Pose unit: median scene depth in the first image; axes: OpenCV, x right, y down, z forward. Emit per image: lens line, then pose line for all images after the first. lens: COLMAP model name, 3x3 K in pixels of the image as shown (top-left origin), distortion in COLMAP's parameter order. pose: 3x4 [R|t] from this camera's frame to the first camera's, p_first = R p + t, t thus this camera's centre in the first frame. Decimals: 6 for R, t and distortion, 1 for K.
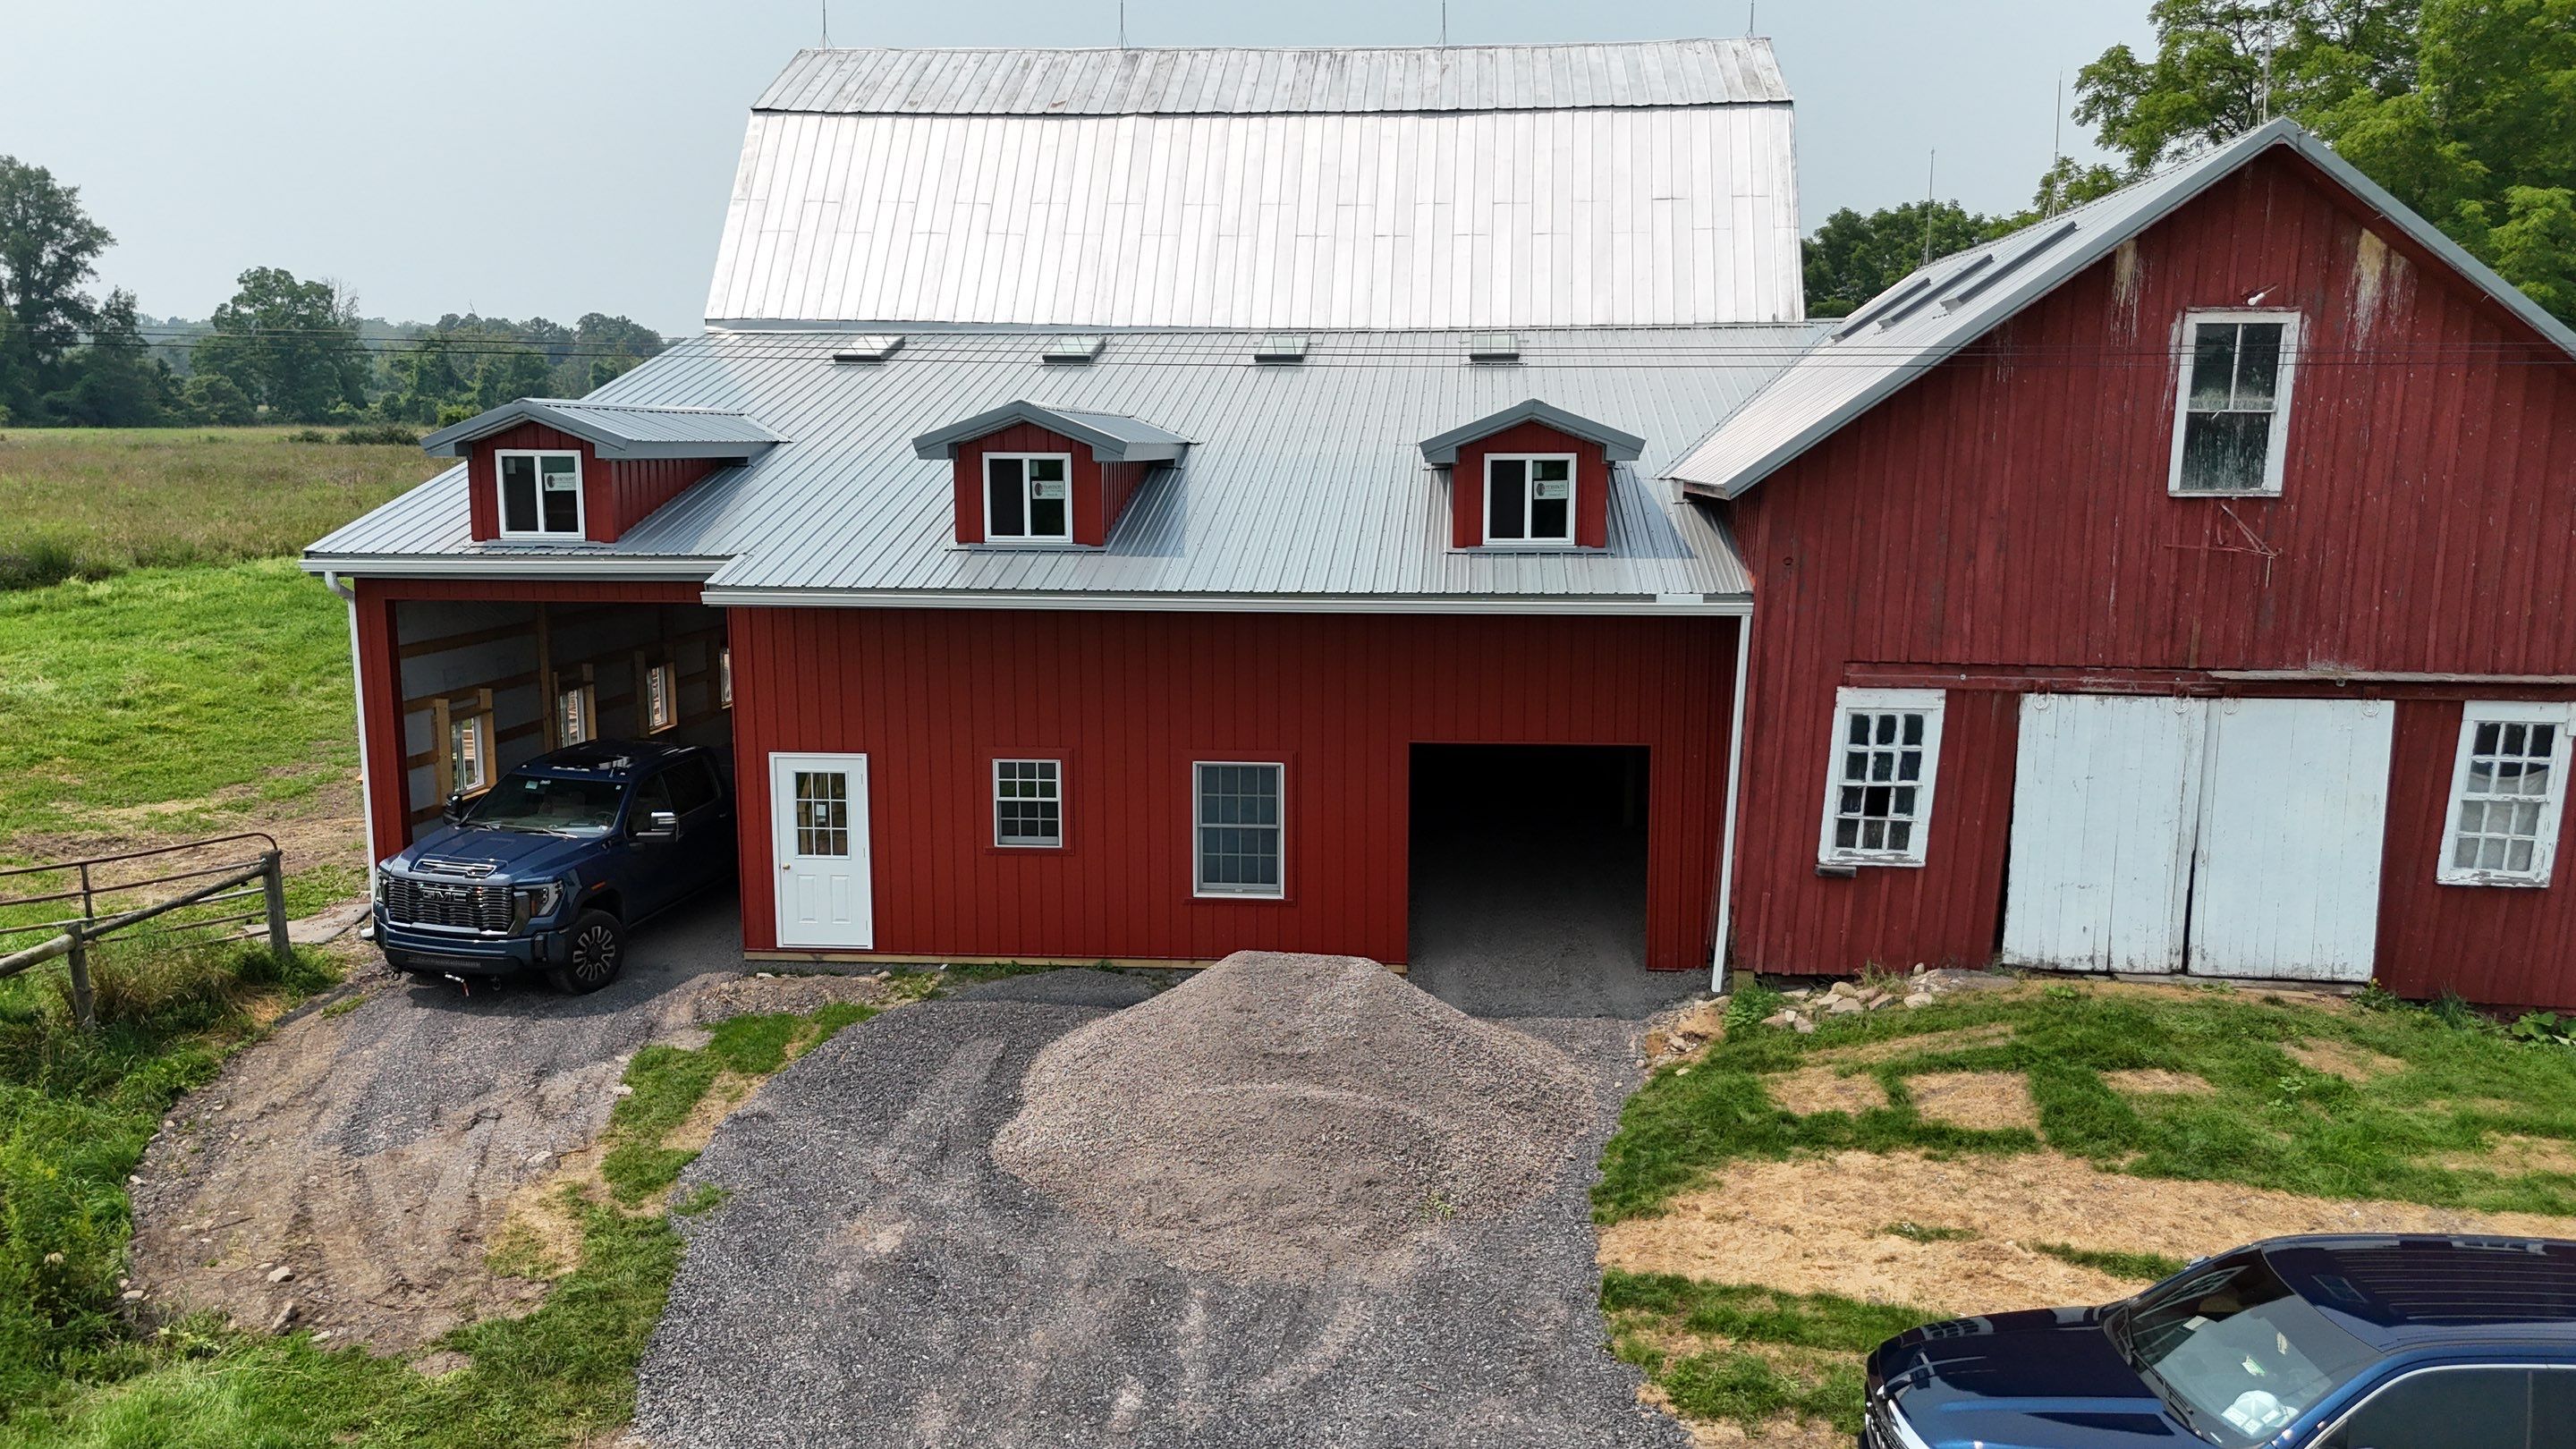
lens RADIAL K [[1915.9, 0, 1288.0], [0, 1915.9, 724.5], [0, 0, 1]] dist [0.022570, -0.008392]
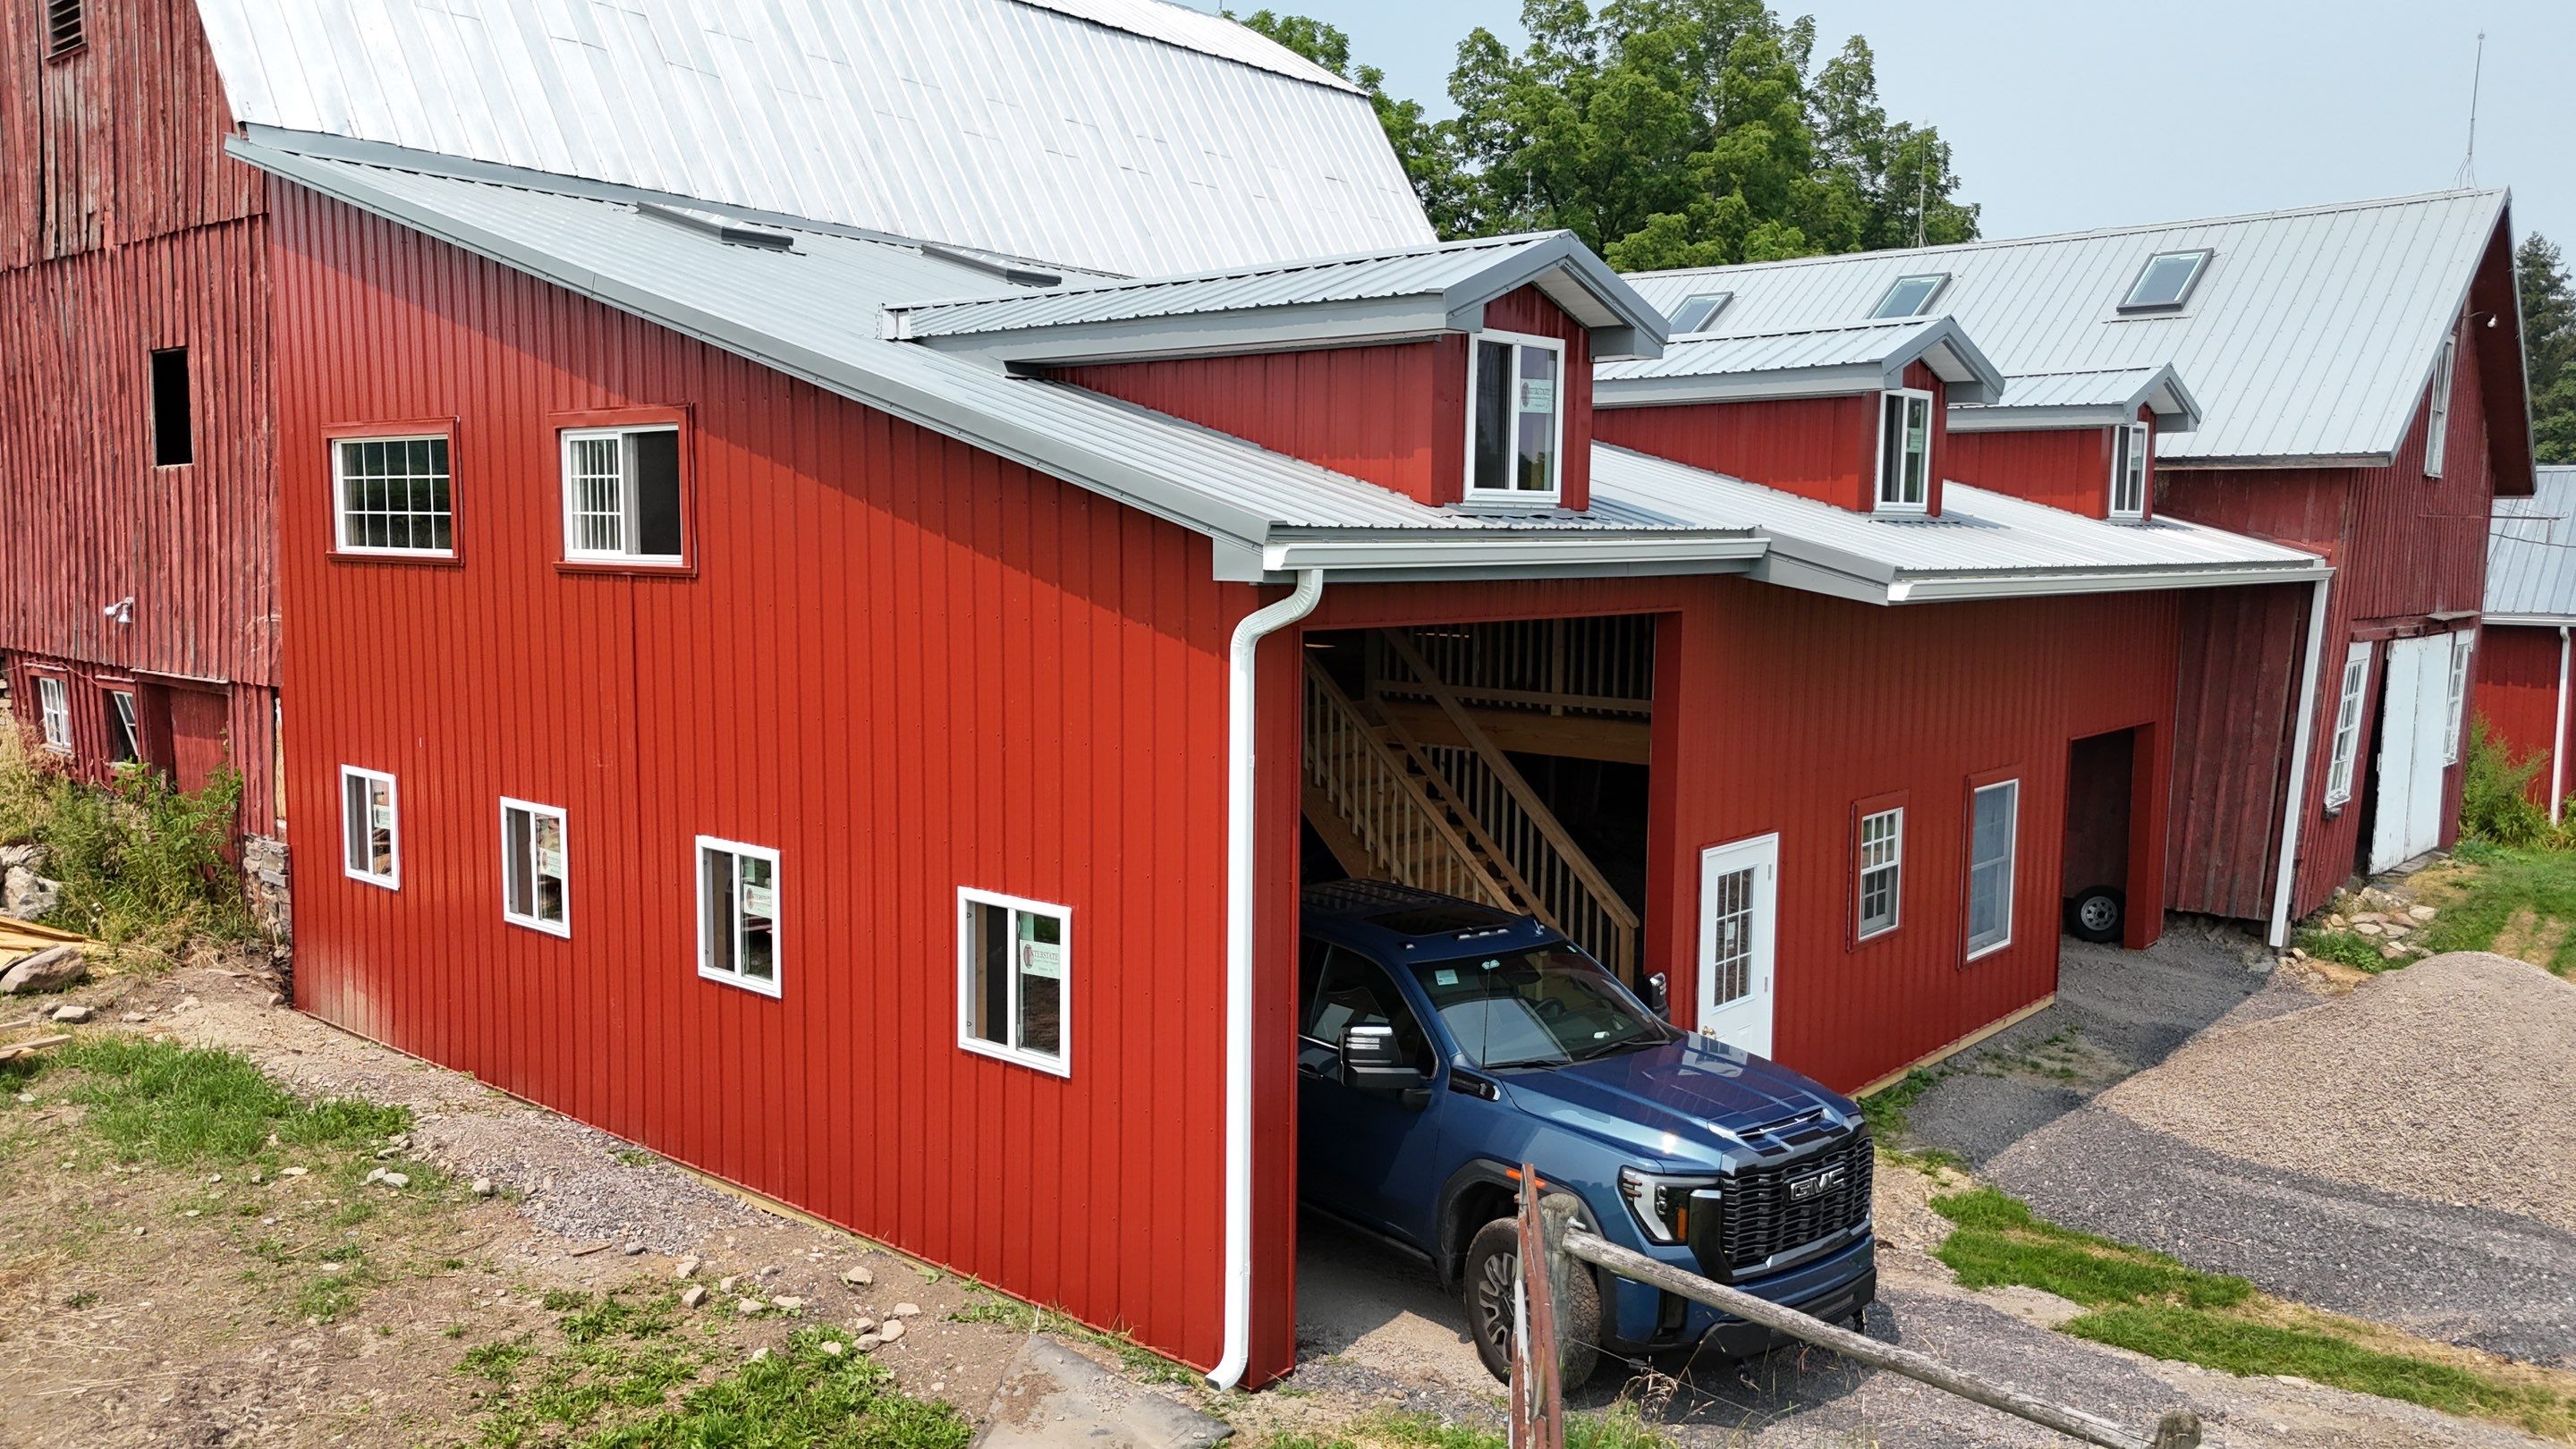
lens RADIAL K [[1915.9, 0, 1288.0], [0, 1915.9, 724.5], [0, 0, 1]] dist [0.022570, -0.008392]
pose [[0.577821, -0.074417, 0.812764, -0.857997], [0.107805, 0.994068, 0.014374, -0.049929], [-0.809012, 0.079314, 0.582416, 0.753238]]
